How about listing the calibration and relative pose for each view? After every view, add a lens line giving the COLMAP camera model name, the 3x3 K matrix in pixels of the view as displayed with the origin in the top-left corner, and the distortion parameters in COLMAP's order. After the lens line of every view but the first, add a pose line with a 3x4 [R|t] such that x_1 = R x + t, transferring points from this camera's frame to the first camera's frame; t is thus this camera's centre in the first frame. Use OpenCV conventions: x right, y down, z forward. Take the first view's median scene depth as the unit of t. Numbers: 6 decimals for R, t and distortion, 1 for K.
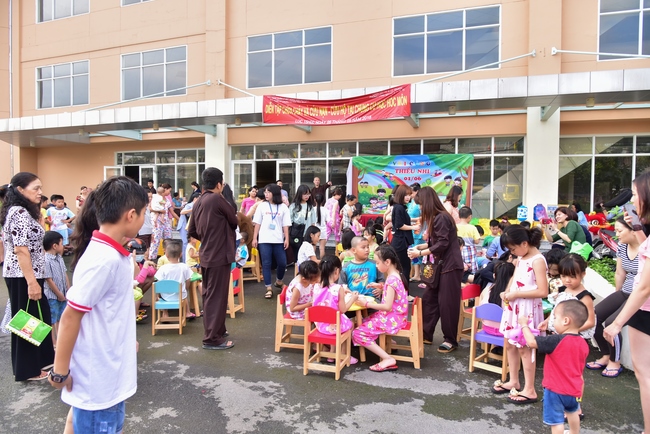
lens RADIAL K [[433.8, 0, 324.2], [0, 433.8, 214.6], [0, 0, 1]] dist [-0.016227, -0.003593]
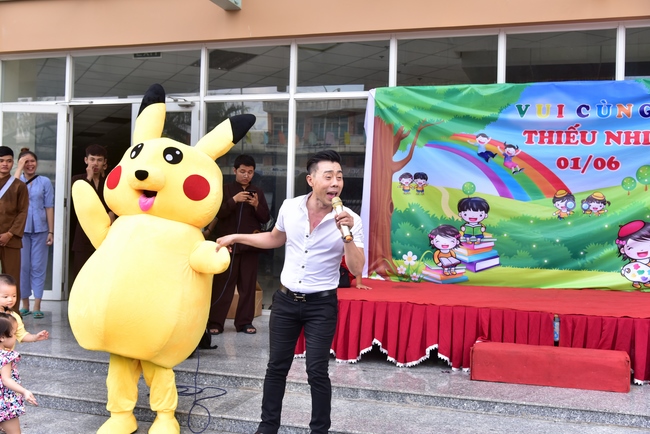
lens RADIAL K [[770.0, 0, 325.1], [0, 770.0, 210.8], [0, 0, 1]] dist [-0.014111, 0.000000]
pose [[0.999885, 0.012201, 0.009047, 0.028089], [-0.011894, 0.999376, -0.033269, -0.032810], [-0.009447, 0.033158, 0.999405, 0.490294]]
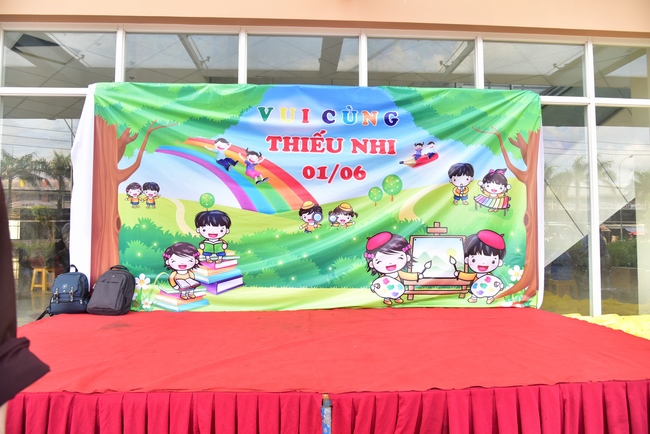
lens RADIAL K [[433.8, 0, 324.4], [0, 433.8, 217.4], [0, 0, 1]] dist [-0.016227, -0.003593]
pose [[0.925023, 0.003479, 0.379894, 0.095862], [0.020931, 0.997973, -0.060105, -0.039243], [-0.379333, 0.063550, 0.923075, 0.742901]]
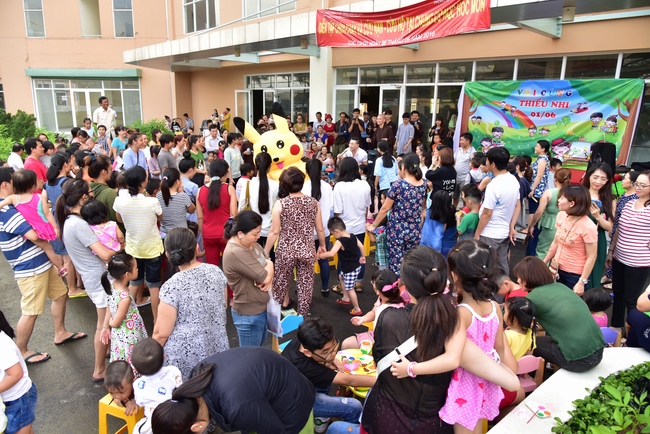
lens RADIAL K [[433.8, 0, 322.8], [0, 433.8, 222.9], [0, 0, 1]] dist [-0.016227, -0.003593]
pose [[0.893700, 0.128629, -0.429832, 0.204068], [-0.032221, 0.973950, 0.224464, -0.056241], [0.447507, -0.186754, 0.874563, 0.183855]]
